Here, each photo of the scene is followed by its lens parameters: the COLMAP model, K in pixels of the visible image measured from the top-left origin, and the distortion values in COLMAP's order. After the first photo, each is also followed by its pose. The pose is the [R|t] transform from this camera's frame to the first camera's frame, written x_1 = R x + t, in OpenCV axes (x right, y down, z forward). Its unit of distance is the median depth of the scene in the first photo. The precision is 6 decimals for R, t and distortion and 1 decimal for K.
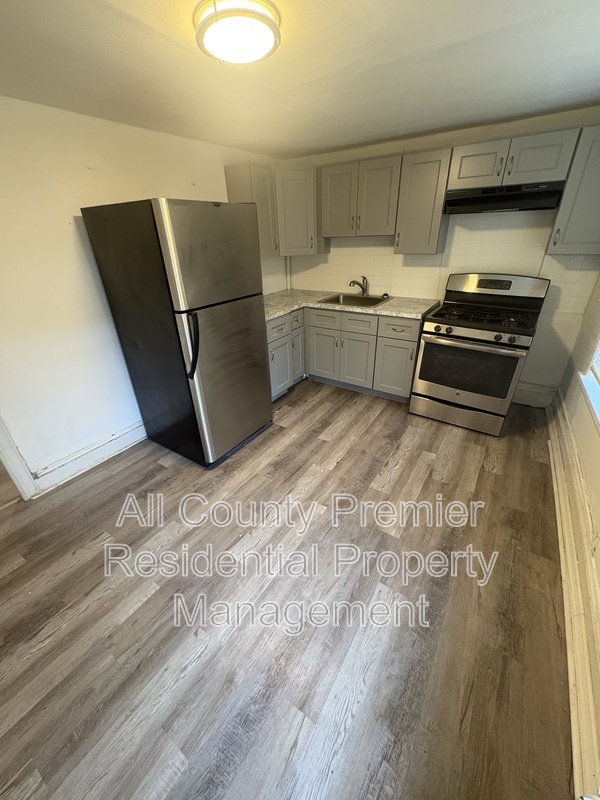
lens RADIAL K [[320.9, 0, 299.6], [0, 320.9, 401.5], [0, 0, 1]] dist [0.000082, -0.000084]
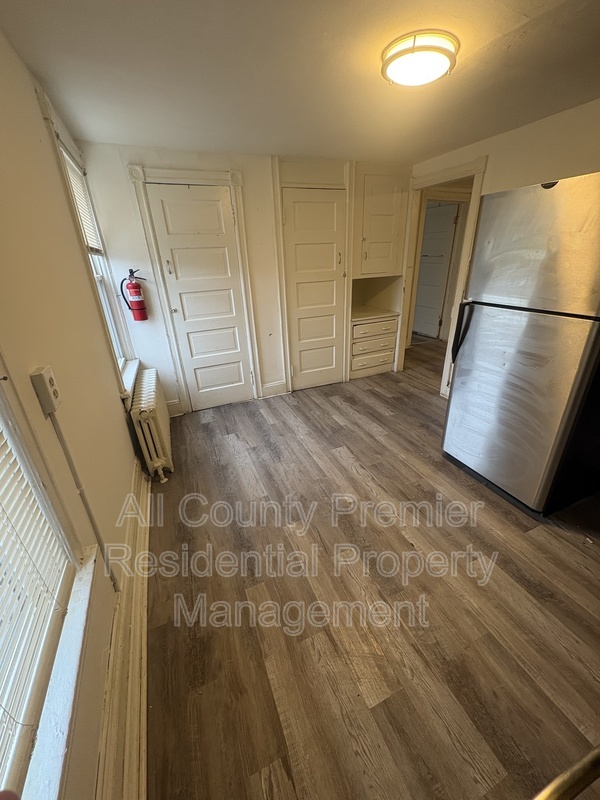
lens RADIAL K [[320.9, 0, 299.3], [0, 320.9, 396.7], [0, 0, 1]] dist [0.000082, -0.000084]
pose [[-0.563088, 0.391743, -0.727646, 0.997235], [-0.324326, 0.705105, 0.630587, -0.637756], [0.760095, 0.591071, -0.269983, 1.212971]]
